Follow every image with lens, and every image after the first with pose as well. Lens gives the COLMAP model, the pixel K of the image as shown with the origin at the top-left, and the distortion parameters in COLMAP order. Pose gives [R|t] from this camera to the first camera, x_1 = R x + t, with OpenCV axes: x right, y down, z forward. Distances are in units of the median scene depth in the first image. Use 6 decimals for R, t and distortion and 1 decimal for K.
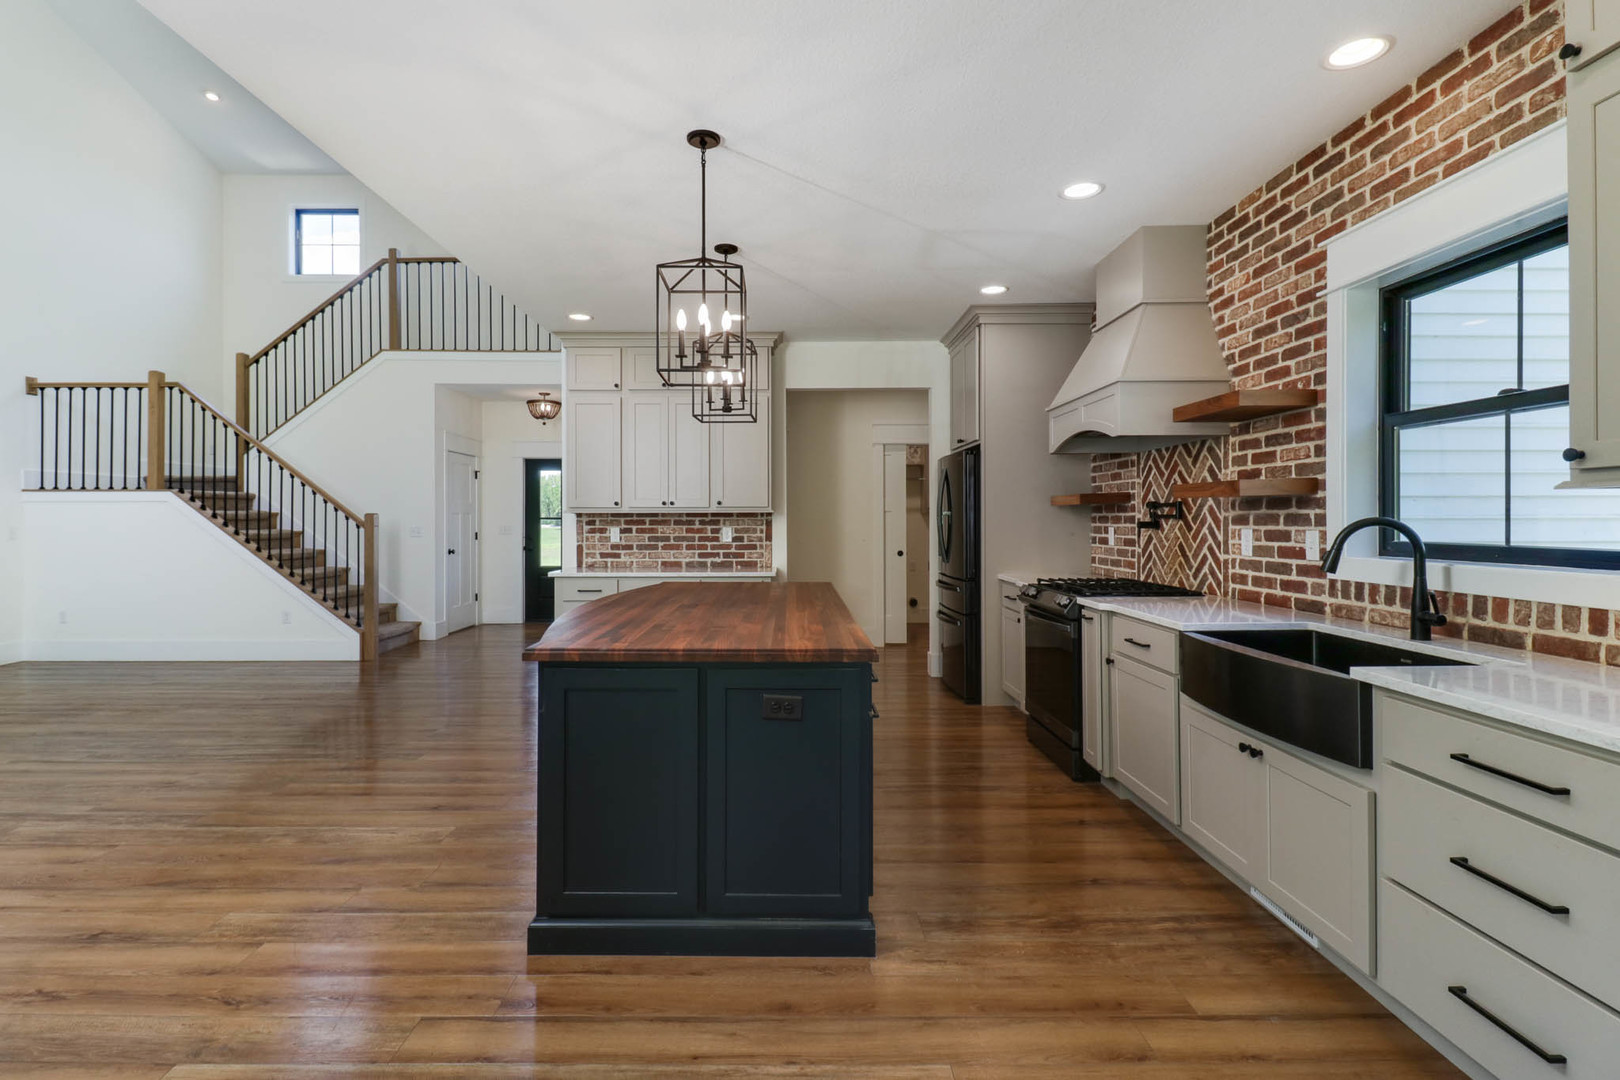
lens RADIAL K [[795.6, 0, 771.0], [0, 795.6, 520.3], [0, 0, 1]] dist [0.021632, -0.014318]
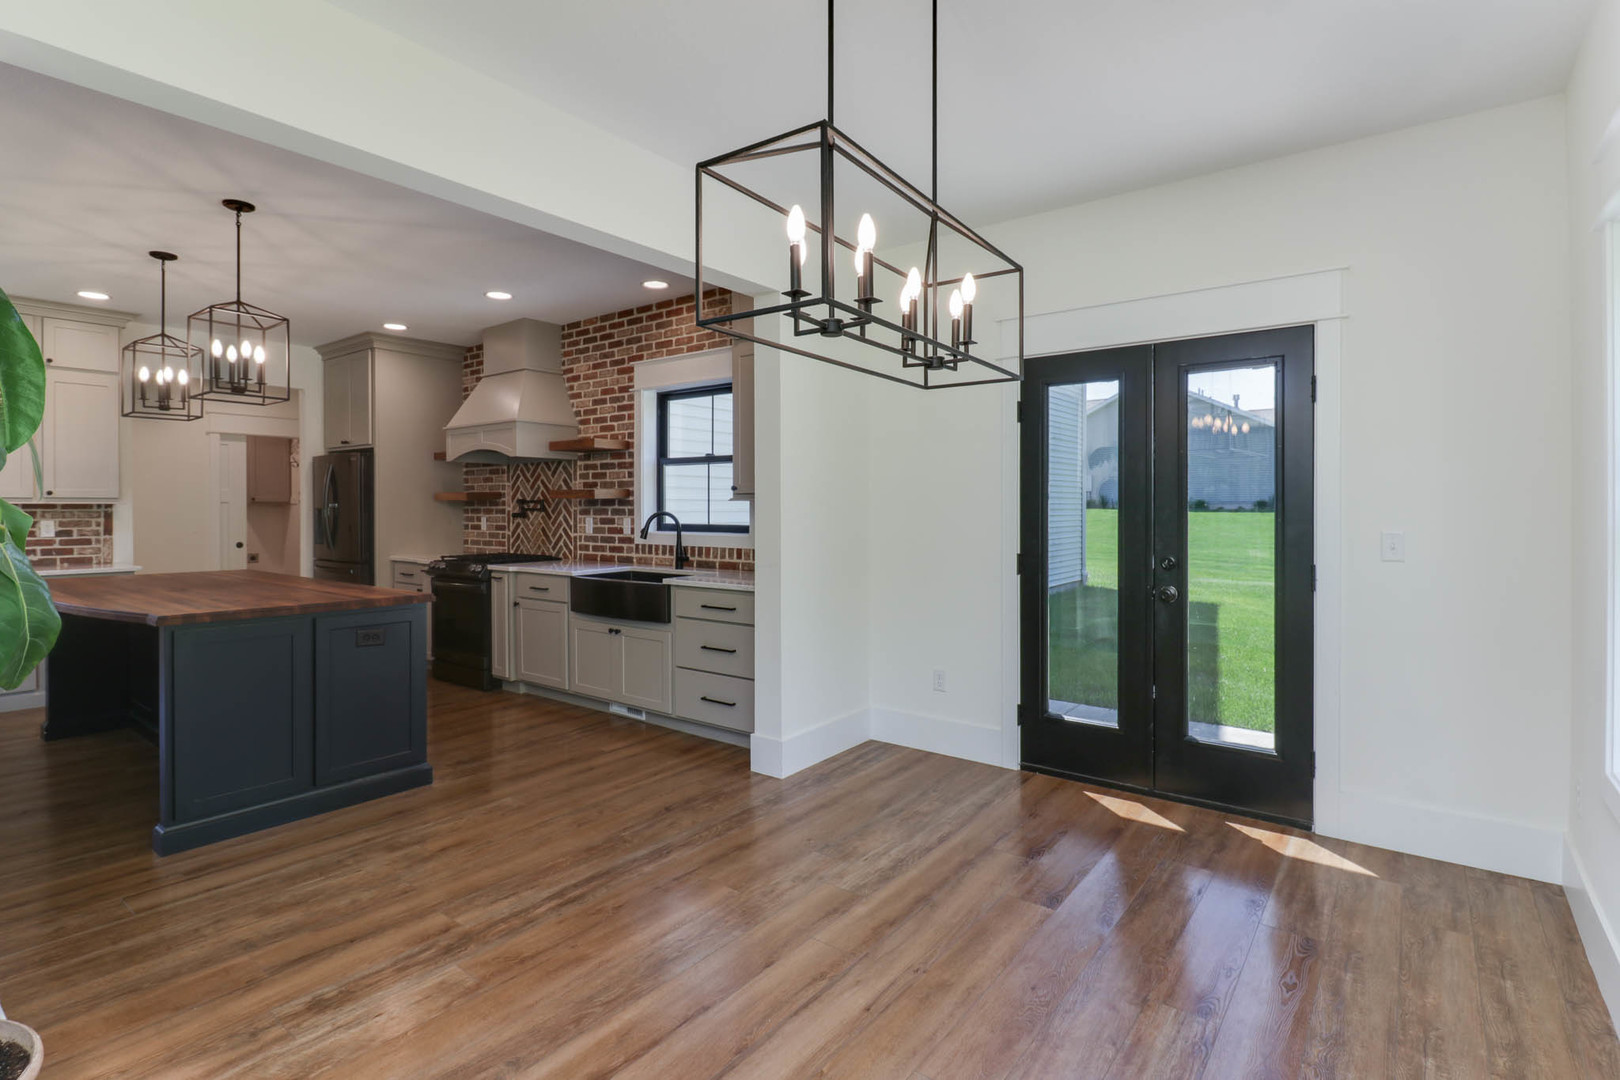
lens RADIAL K [[804.0, 0, 836.6], [0, 804.0, 513.2], [0, 0, 1]] dist [0.001589, -0.012571]
pose [[0.585604, -0.004085, 0.810587, -0.480840], [-0.000260, 0.999986, 0.005228, -0.007180], [-0.810597, -0.003272, 0.585595, -0.418229]]
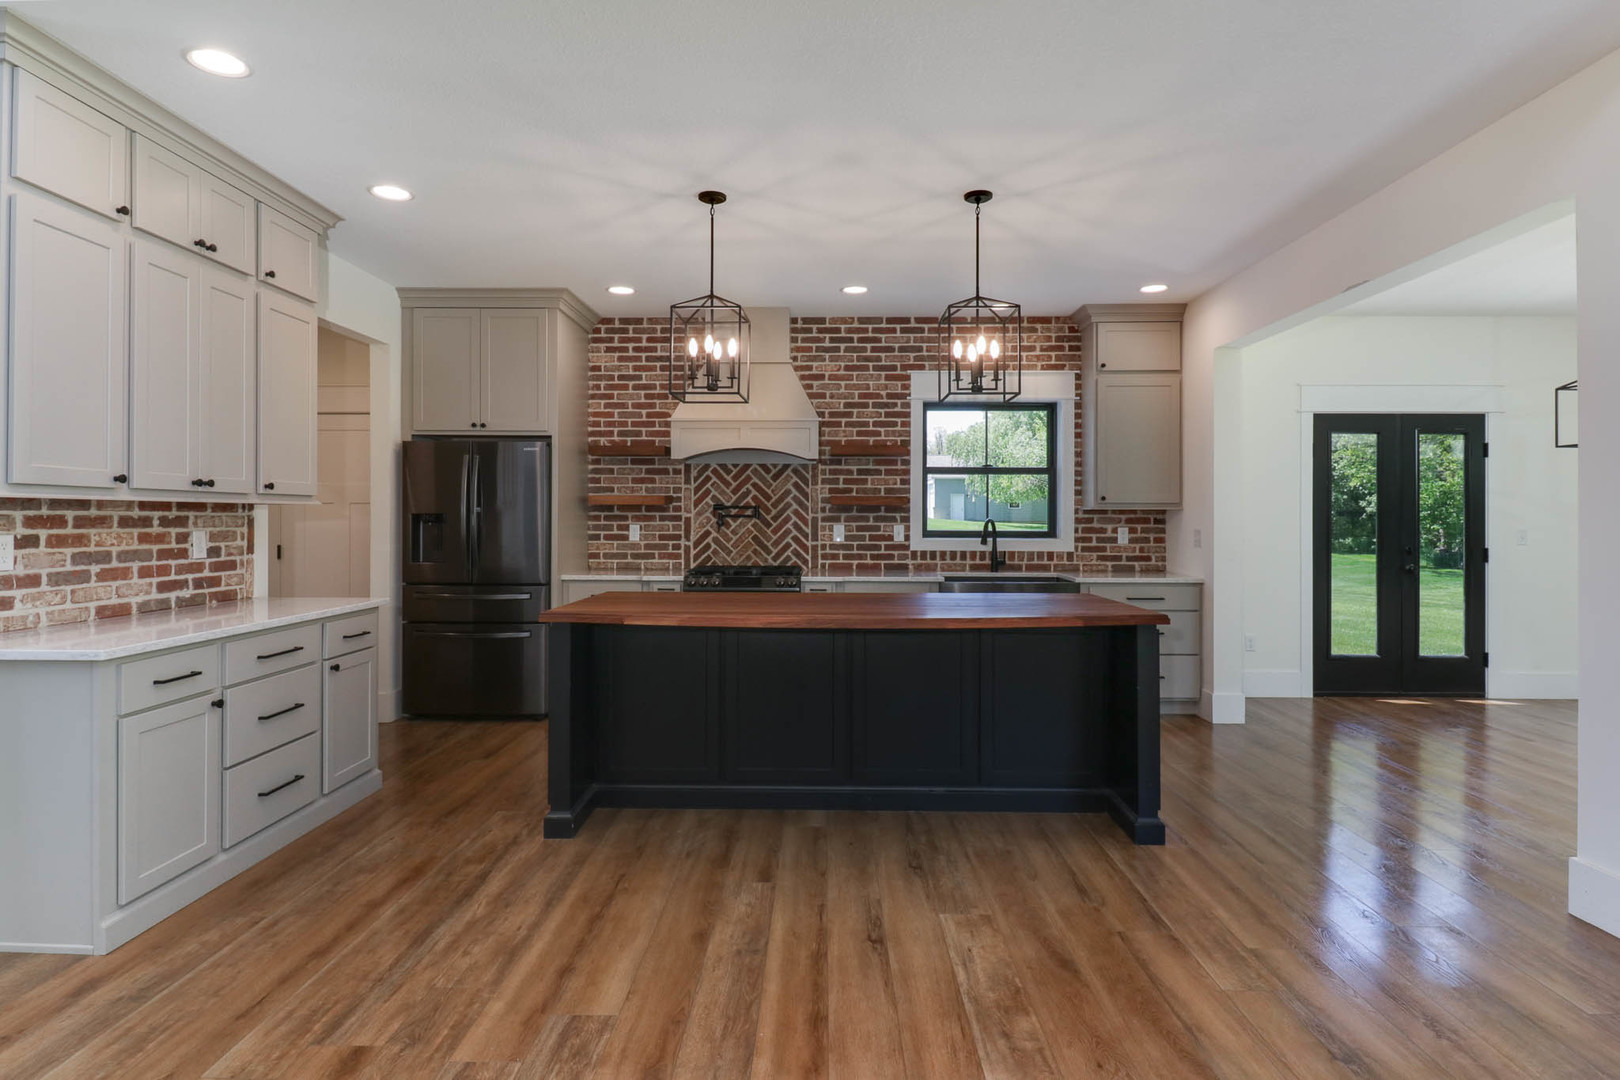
lens RADIAL K [[901.9, 0, 813.9], [0, 901.9, 517.6], [0, 0, 1]] dist [-0.001108, -0.000229]
pose [[-0.020917, 0.002260, 0.999779, -1.247157], [-0.002603, 0.999994, -0.002315, 0.000866], [-0.999778, -0.002651, -0.020911, 1.123767]]
